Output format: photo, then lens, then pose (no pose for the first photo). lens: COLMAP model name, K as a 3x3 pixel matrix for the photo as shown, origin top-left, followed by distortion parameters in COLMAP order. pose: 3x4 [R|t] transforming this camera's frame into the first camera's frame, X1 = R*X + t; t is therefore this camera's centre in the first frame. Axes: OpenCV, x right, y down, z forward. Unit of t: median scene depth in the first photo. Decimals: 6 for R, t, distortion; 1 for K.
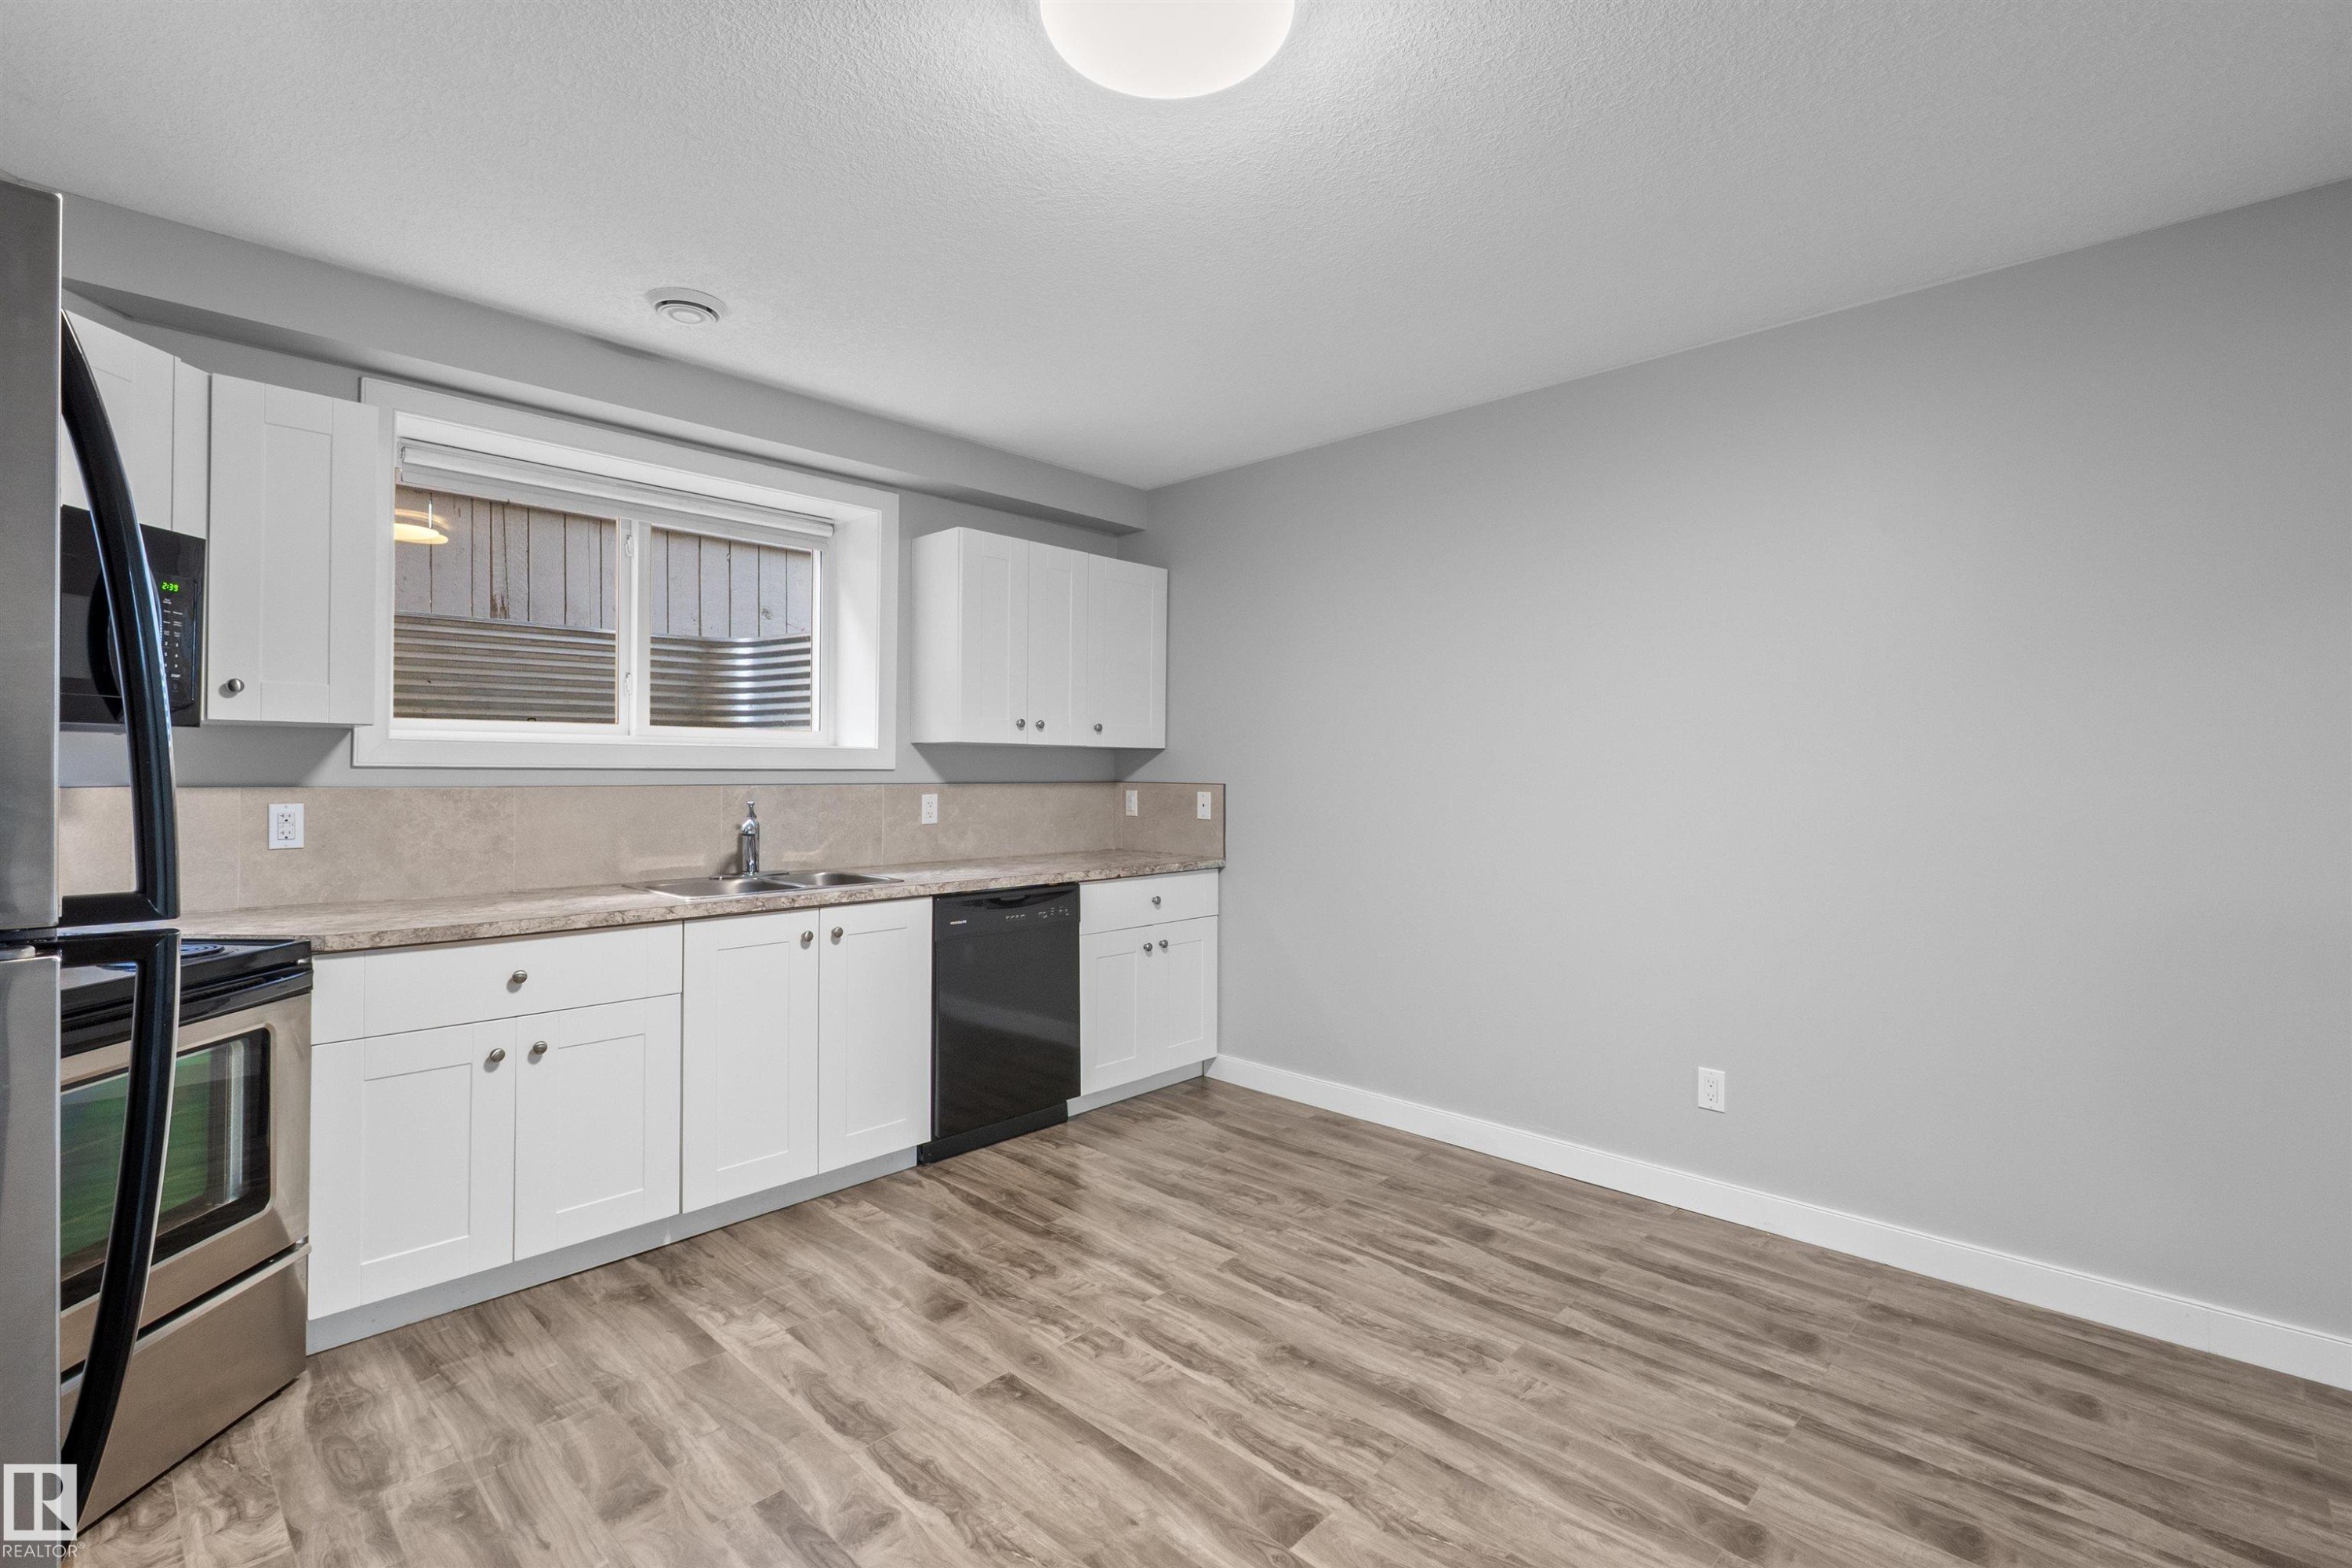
lens RADIAL K [[997.4, 0, 1168.6], [0, 997.4, 771.9], [0, 0, 1]] dist [0.000197, -0.000475]
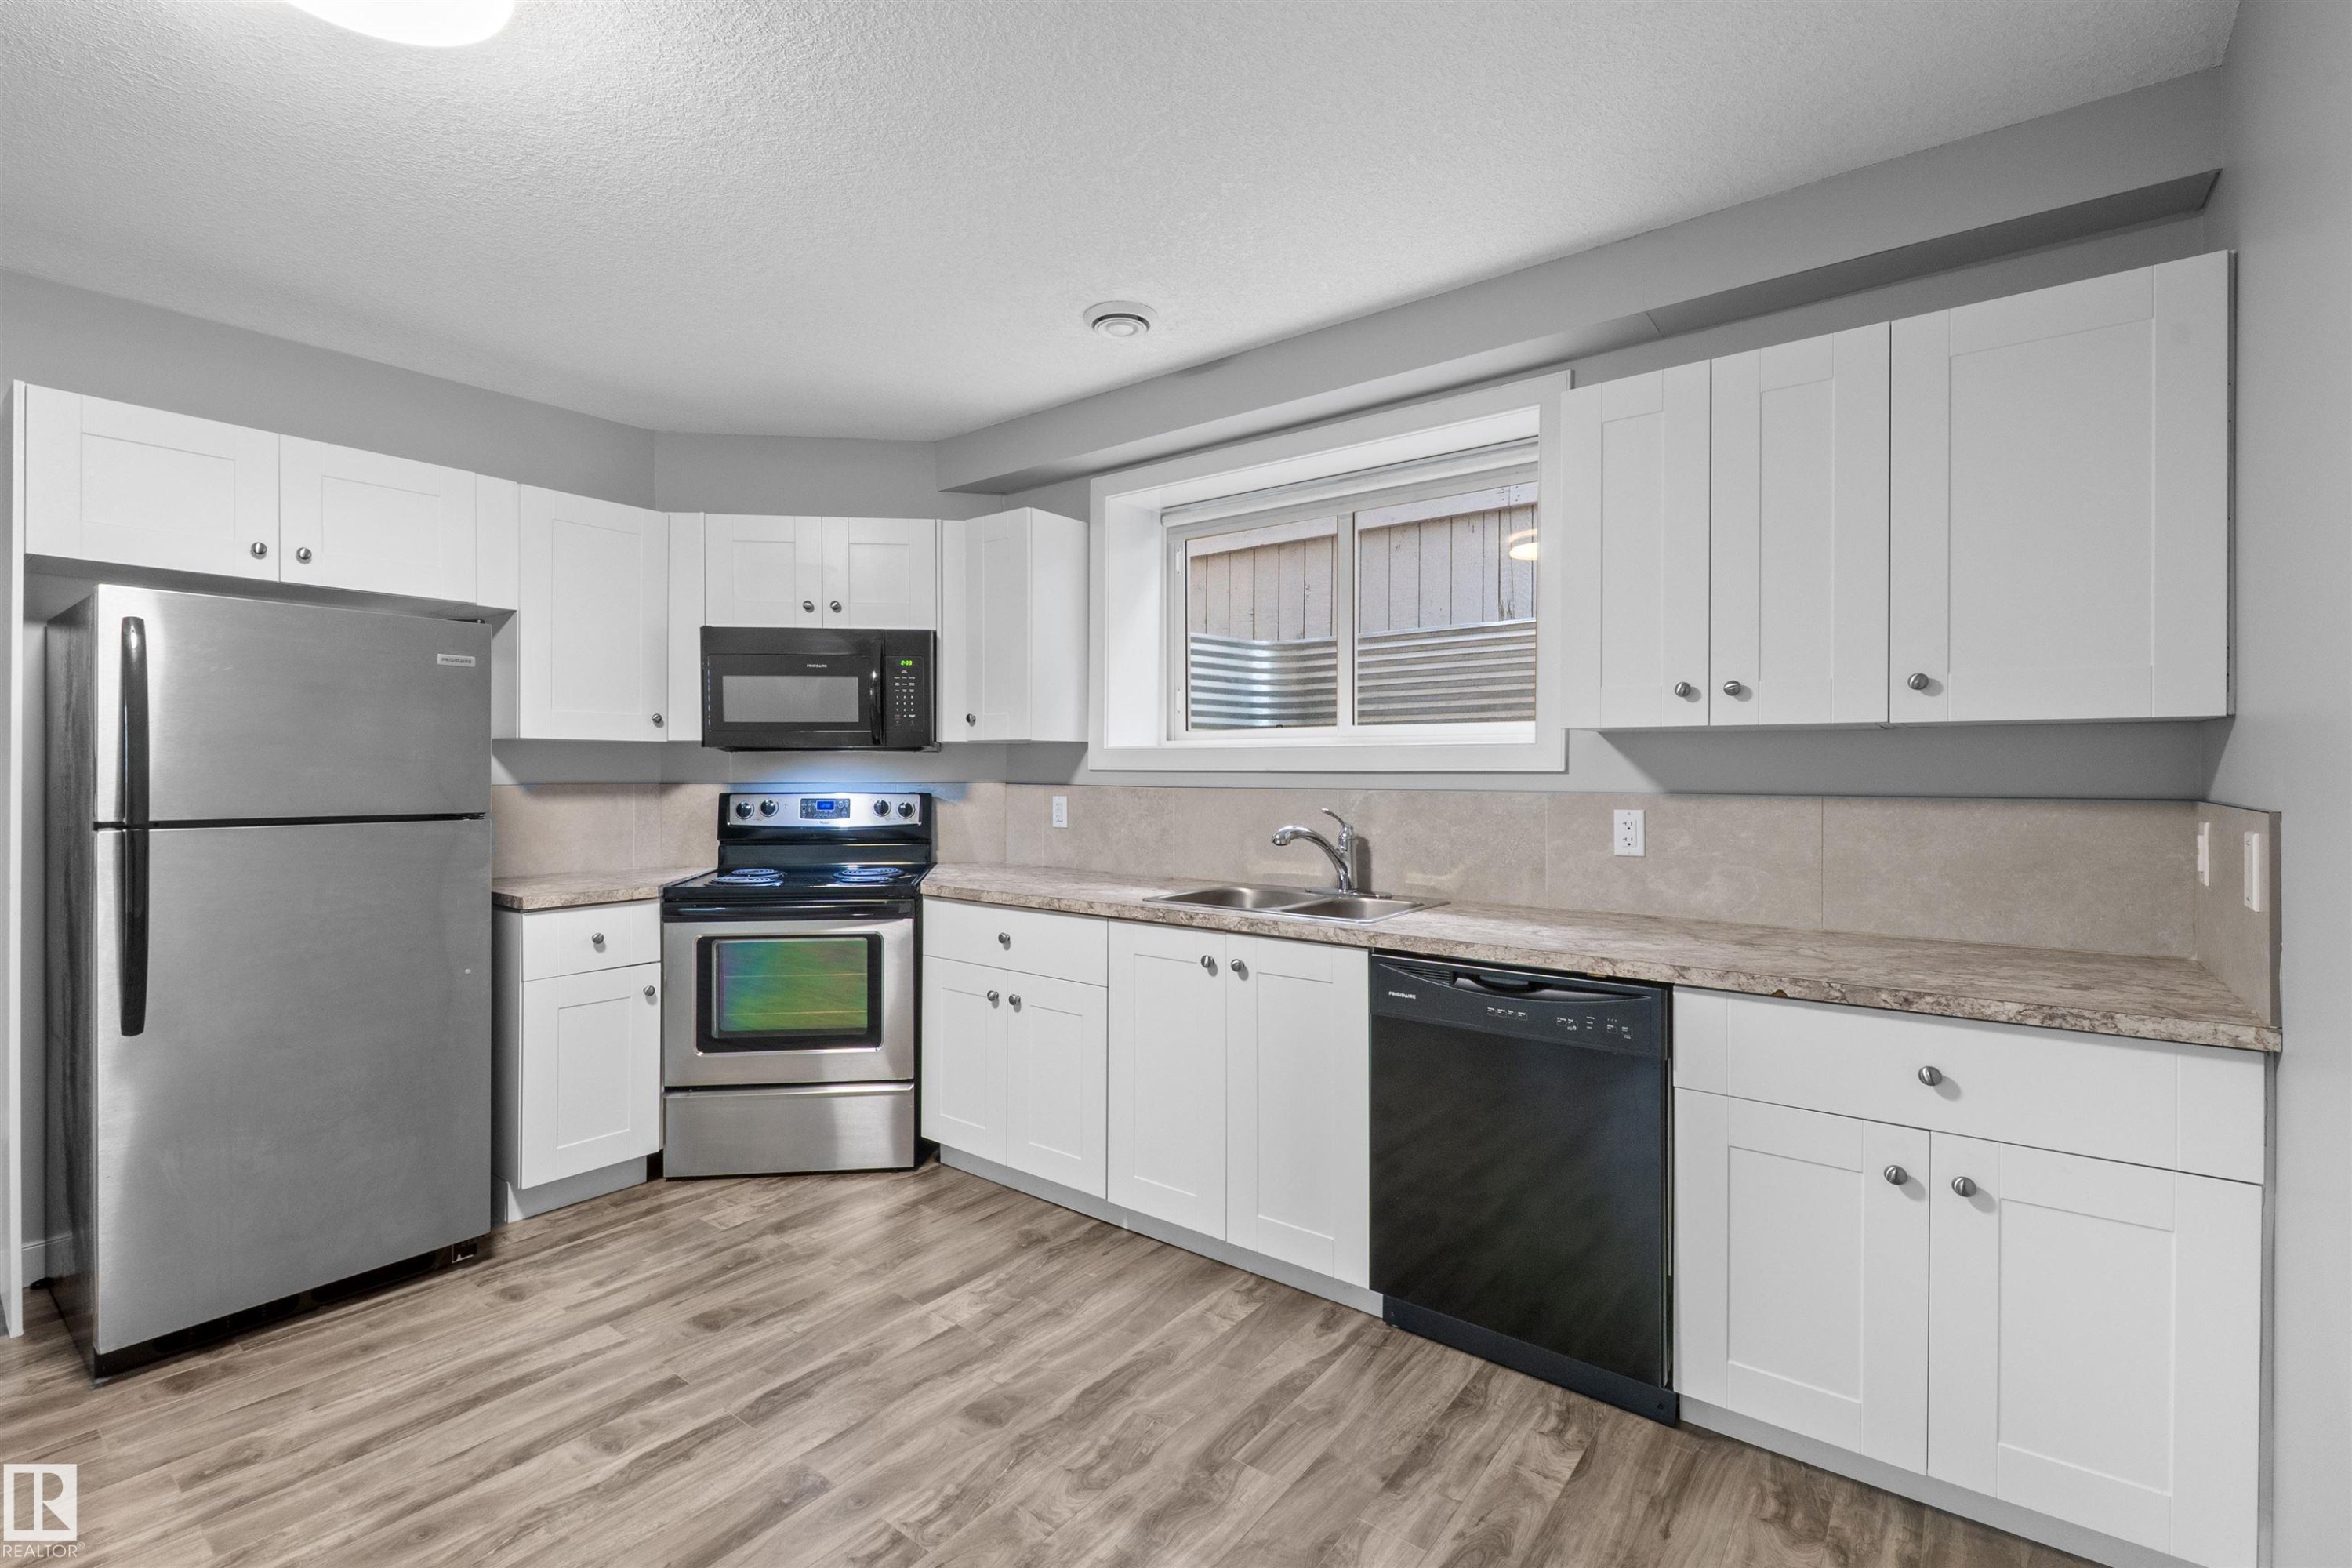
lens RADIAL K [[1045.7, 0, 1170.9], [0, 1045.7, 780.5], [0, 0, 1]] dist [0.002077, -0.002040]
pose [[0.119625, 0.007359, -0.992792, 0.533461], [-0.001941, 0.999972, 0.007178, -0.001304], [0.992817, 0.001068, 0.119636, 0.837704]]
